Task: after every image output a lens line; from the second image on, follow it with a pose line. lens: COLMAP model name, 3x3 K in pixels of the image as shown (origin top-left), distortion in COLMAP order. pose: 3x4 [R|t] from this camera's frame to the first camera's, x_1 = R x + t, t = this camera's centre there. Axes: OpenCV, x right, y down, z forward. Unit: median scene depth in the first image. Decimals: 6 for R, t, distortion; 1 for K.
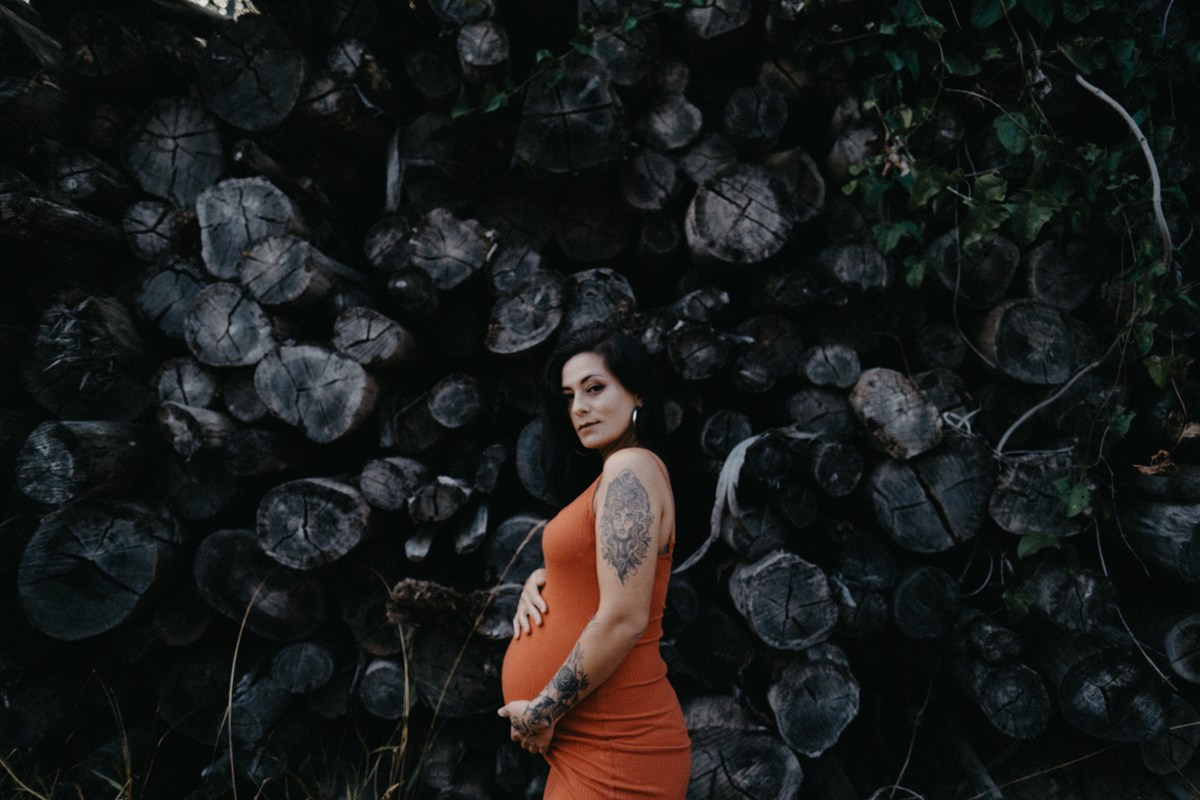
lens RADIAL K [[847.9, 0, 602.0], [0, 847.9, 397.8], [0, 0, 1]] dist [-0.014072, 0.007115]
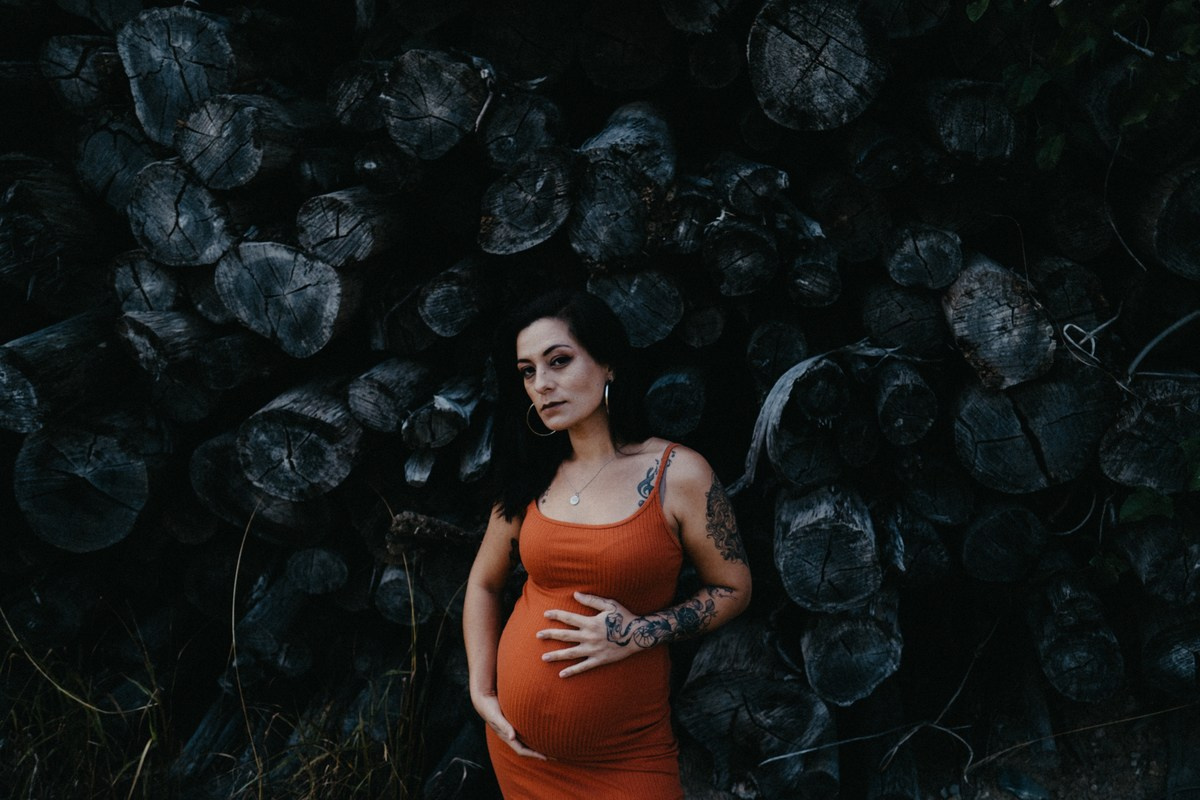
lens RADIAL K [[957.5, 0, 601.8], [0, 957.5, 451.0], [0, 0, 1]] dist [-0.012597, 0.005516]
pose [[0.991526, 0.037634, -0.124334, 0.100564], [0.013080, 0.923327, 0.383791, -0.228173], [0.129245, -0.382165, 0.915011, 0.102791]]
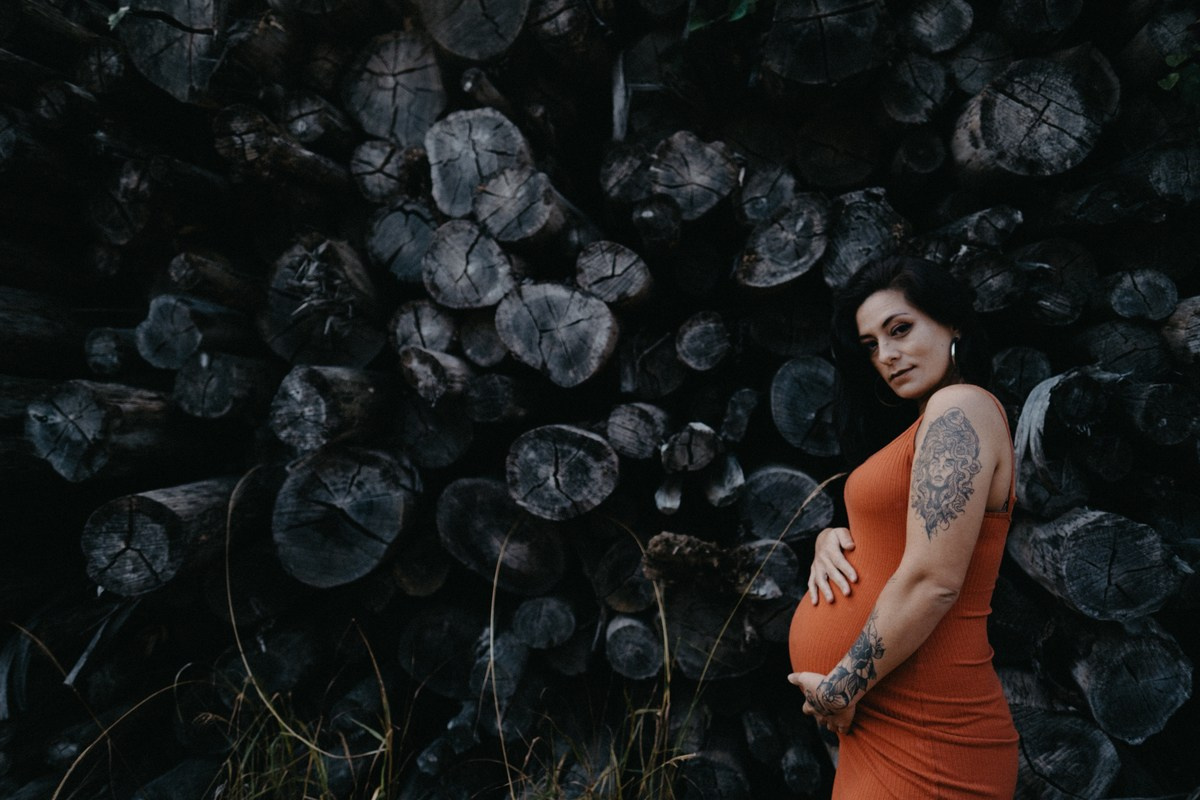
lens RADIAL K [[847.9, 0, 602.0], [0, 847.9, 397.8], [0, 0, 1]] dist [-0.014072, 0.007115]
pose [[0.988627, -0.005232, -0.150298, -0.148636], [0.012006, 0.998951, 0.044198, 0.023601], [0.149909, -0.045499, 0.987652, 0.075042]]
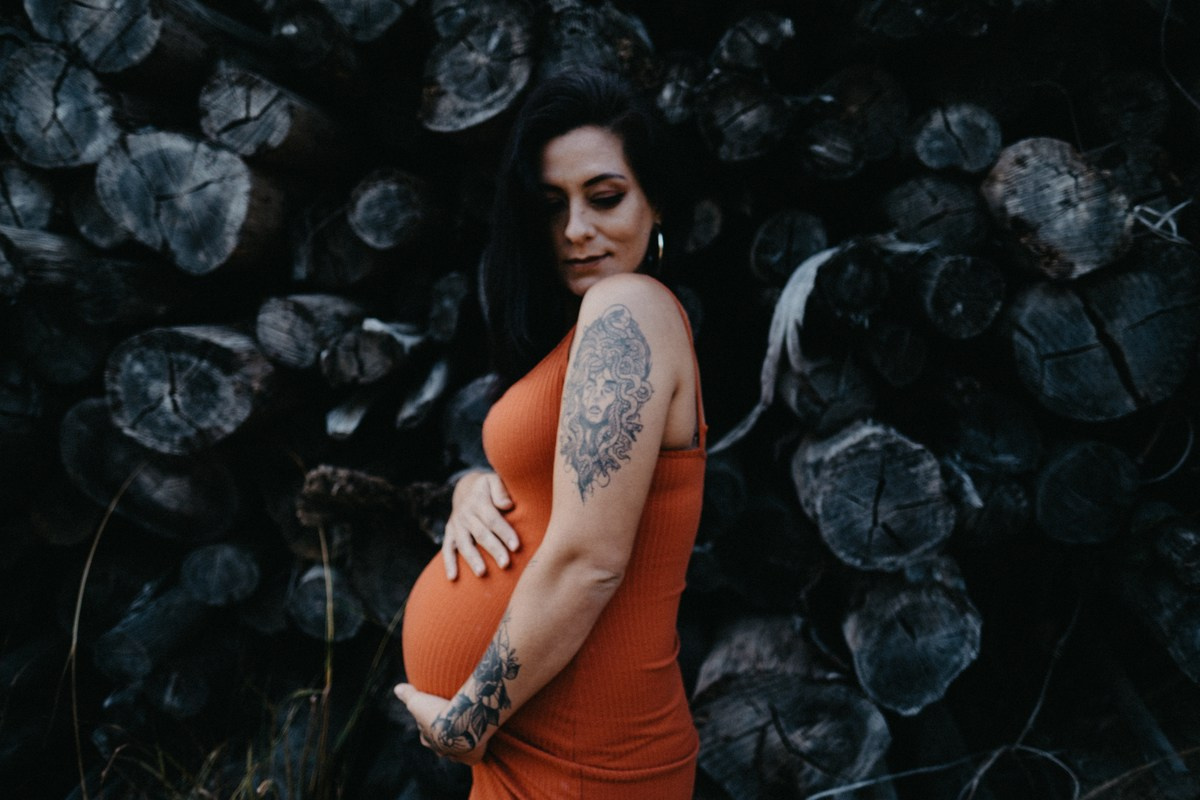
lens RADIAL K [[847.9, 0, 602.0], [0, 847.9, 397.8], [0, 0, 1]] dist [-0.014072, 0.007115]
pose [[0.995312, -0.009786, -0.096223, 0.066187], [0.026734, 0.983944, 0.176467, 0.038409], [0.092951, -0.178212, 0.979592, 0.325764]]
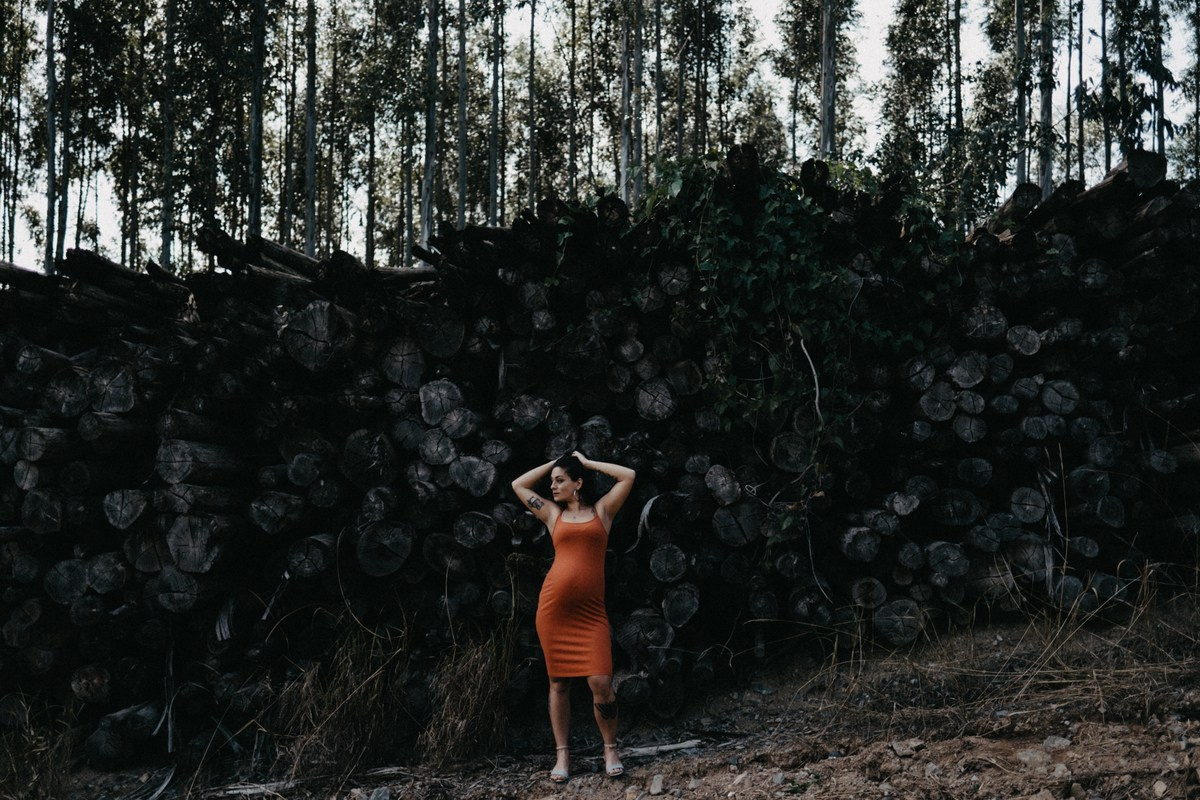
lens RADIAL K [[957.5, 0, 601.8], [0, 957.5, 451.0], [0, 0, 1]] dist [-0.012597, 0.005516]
pose [[0.998229, 0.004103, -0.059341, 0.179198], [-0.002796, 0.999752, 0.022091, -0.135873], [0.059417, -0.021886, 0.997993, -1.659764]]
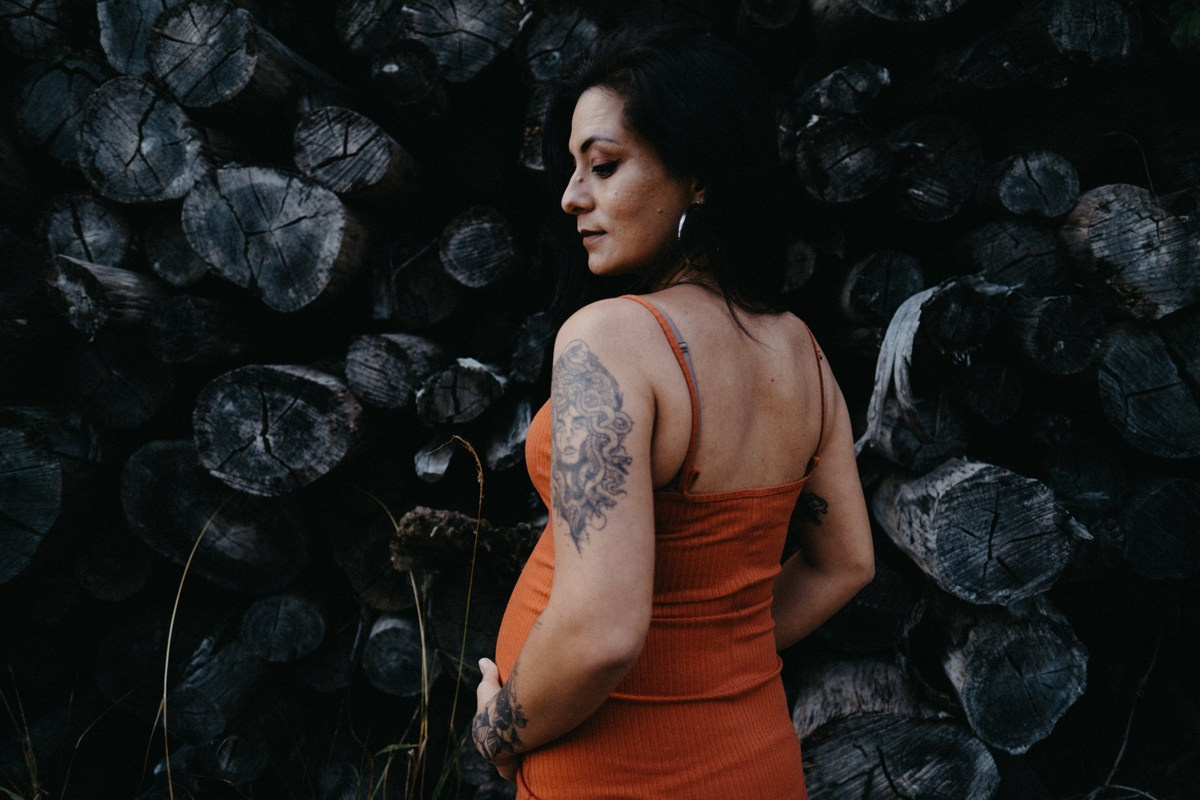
lens RADIAL K [[887.2, 0, 602.1], [0, 887.2, 405.3], [0, 0, 1]] dist [-0.013112, 0.005558]
pose [[0.999160, -0.017627, -0.036992, -0.051744], [0.021805, 0.993037, 0.115767, 0.050033], [0.034694, -0.116476, 0.992587, 0.290612]]
